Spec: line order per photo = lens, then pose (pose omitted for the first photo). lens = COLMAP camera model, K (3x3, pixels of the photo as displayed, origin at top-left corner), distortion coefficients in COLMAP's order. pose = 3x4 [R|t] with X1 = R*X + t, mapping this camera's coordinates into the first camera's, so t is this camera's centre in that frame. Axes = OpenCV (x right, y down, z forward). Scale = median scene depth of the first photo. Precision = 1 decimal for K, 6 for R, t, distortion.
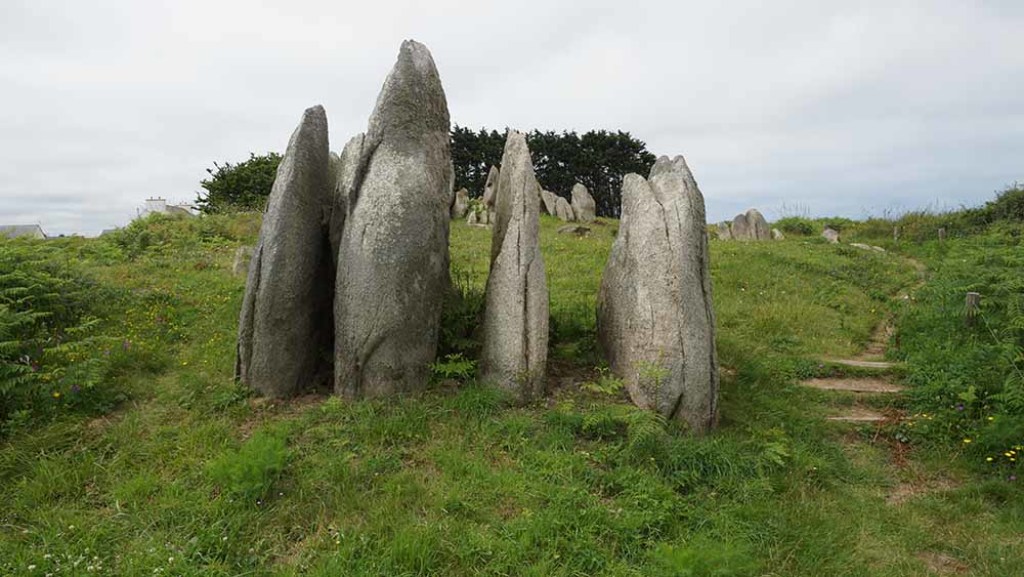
lens RADIAL K [[701.5, 0, 509.7], [0, 701.5, 286.0], [0, 0, 1]] dist [-0.009111, 0.006932]
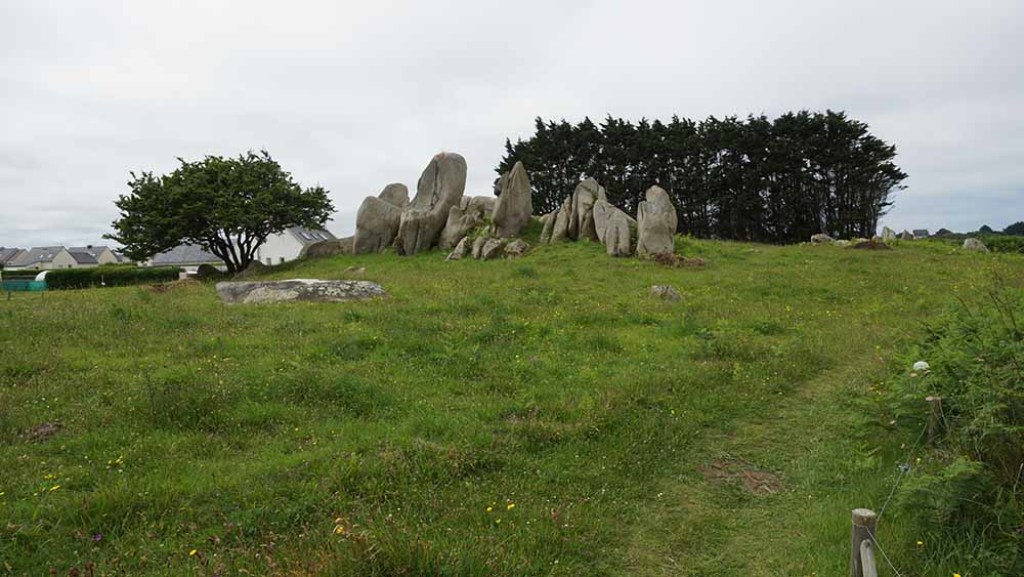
lens RADIAL K [[701.5, 0, 506.4], [0, 701.5, 286.3], [0, 0, 1]] dist [-0.009111, 0.006932]
pose [[0.945214, 0.015496, -0.326084, 0.080979], [-0.017328, 0.999846, -0.002714, -0.028180], [0.325992, 0.008216, 0.945337, 0.195218]]
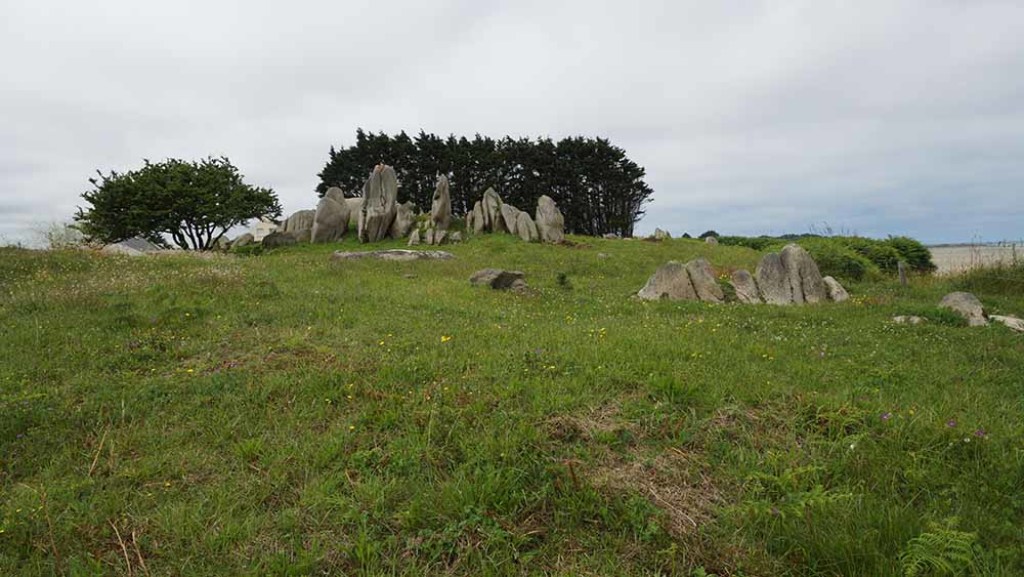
lens RADIAL K [[701.5, 0, 510.1], [0, 701.5, 286.7], [0, 0, 1]] dist [-0.009111, 0.006932]
pose [[0.999700, -0.005241, 0.023928, 0.017118], [0.005541, 0.999907, -0.012474, -0.012510], [-0.023860, 0.012602, 0.999636, 0.076283]]
